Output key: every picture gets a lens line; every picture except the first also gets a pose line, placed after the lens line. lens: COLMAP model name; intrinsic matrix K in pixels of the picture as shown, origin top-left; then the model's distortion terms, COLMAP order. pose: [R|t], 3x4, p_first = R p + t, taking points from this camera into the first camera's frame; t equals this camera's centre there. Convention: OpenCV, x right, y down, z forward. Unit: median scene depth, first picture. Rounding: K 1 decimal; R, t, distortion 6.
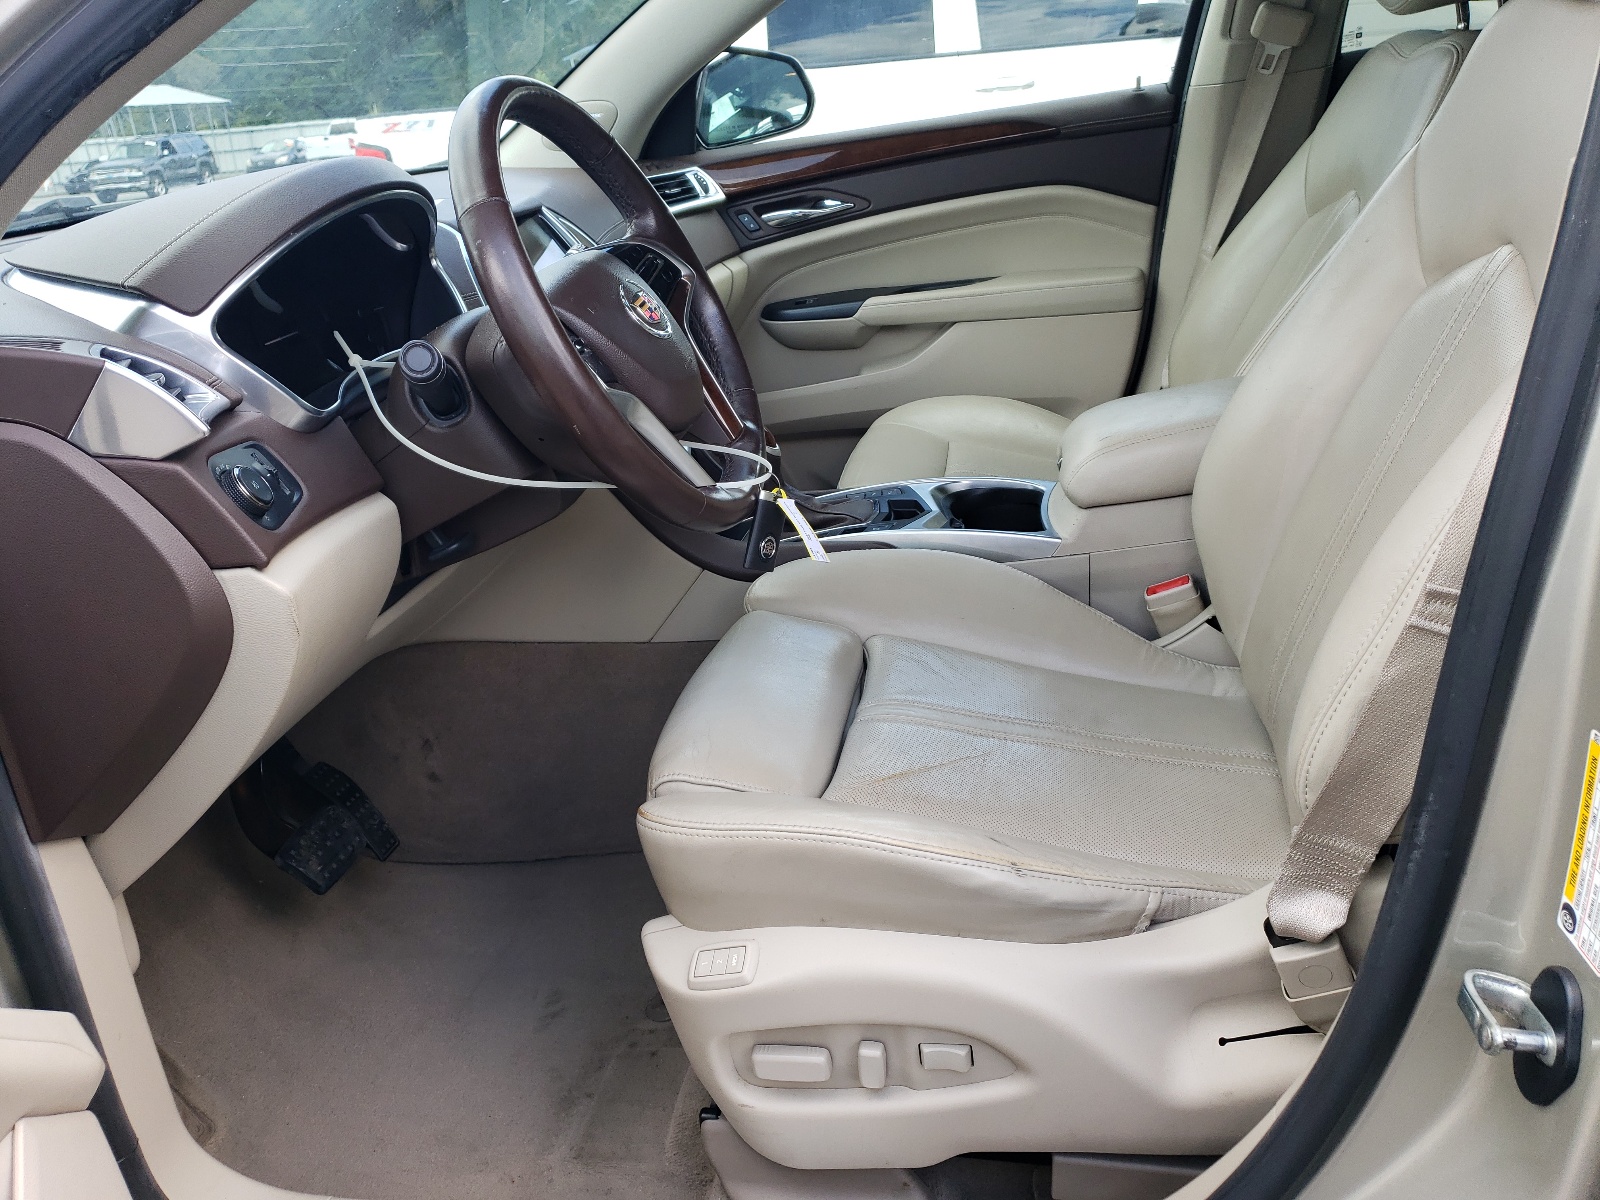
lens RADIAL K [[1184.9, 0, 800.0], [0, 1184.9, 600.0], [0, 0, 1]] dist [-0.002022, -0.003776]
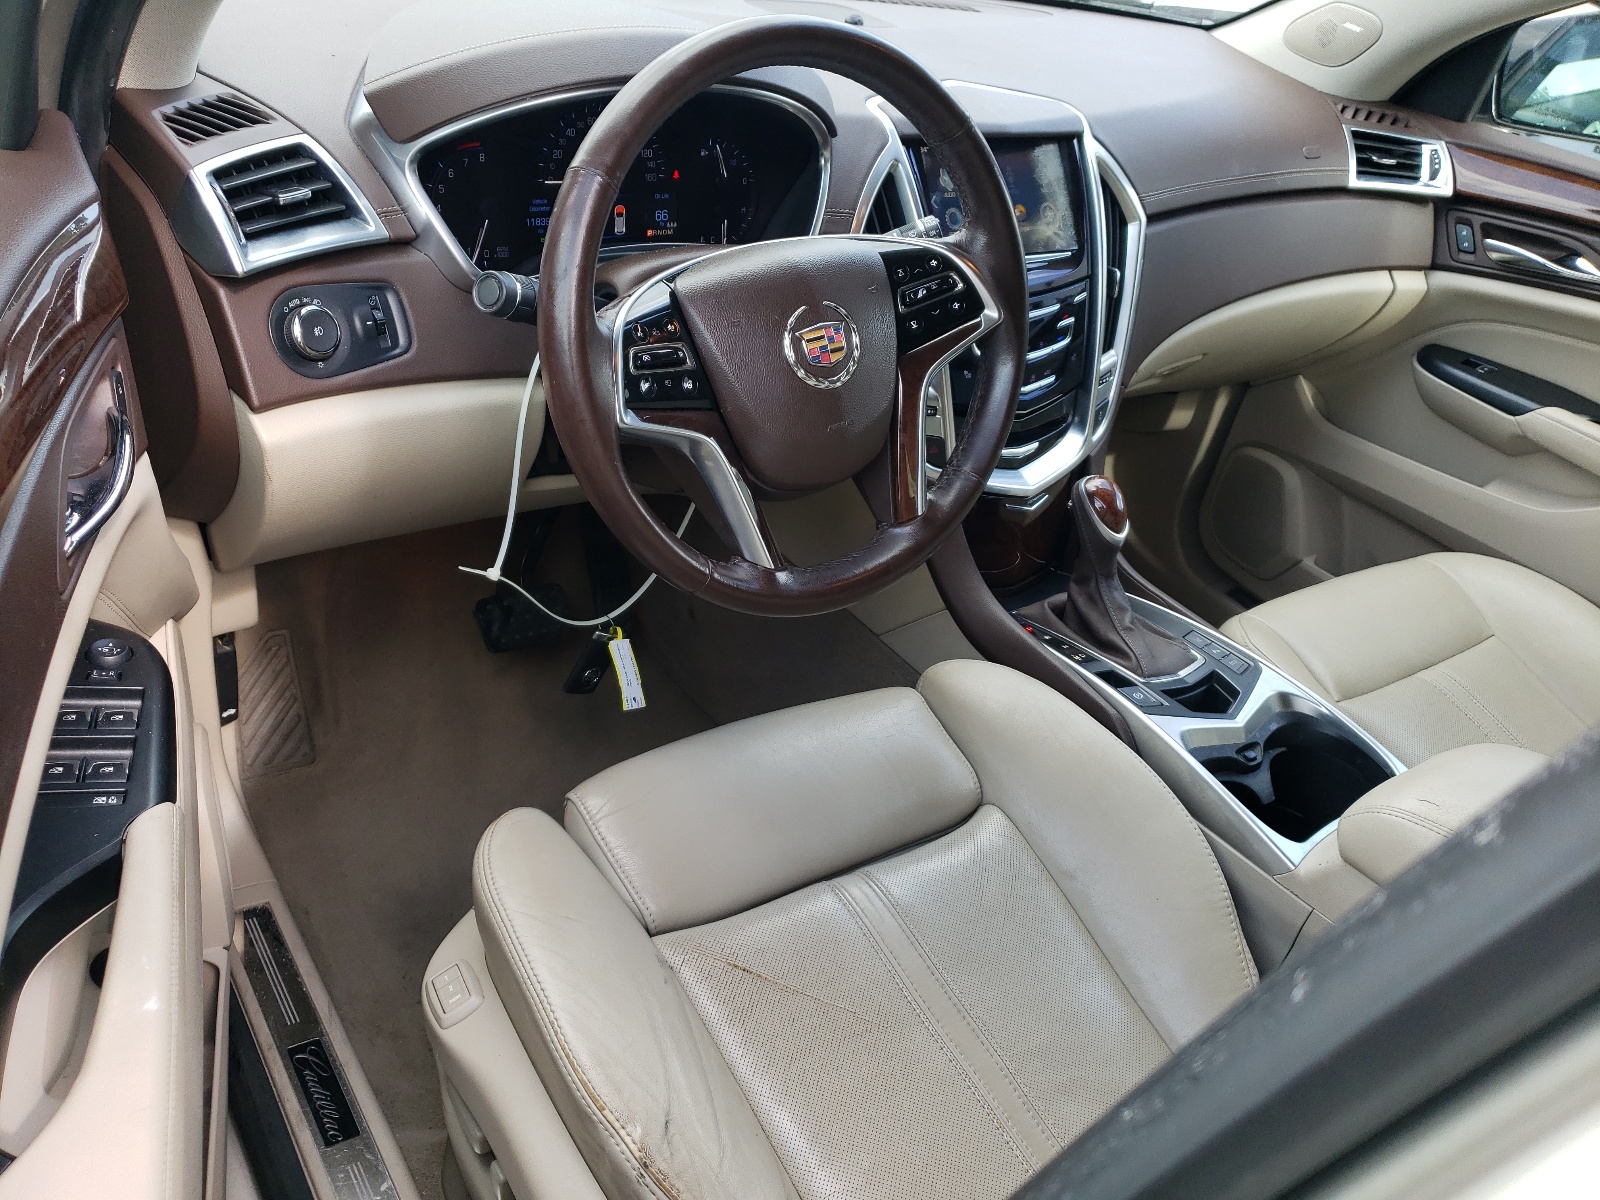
lens RADIAL K [[1184.9, 0, 800.0], [0, 1184.9, 600.0], [0, 0, 1]] dist [-0.002022, -0.003776]
pose [[0.667770, 0.582967, -0.462854, 0.158398], [-0.491920, 0.812287, 0.313375, -0.162172], [0.558658, 0.018425, 0.829194, 0.148173]]
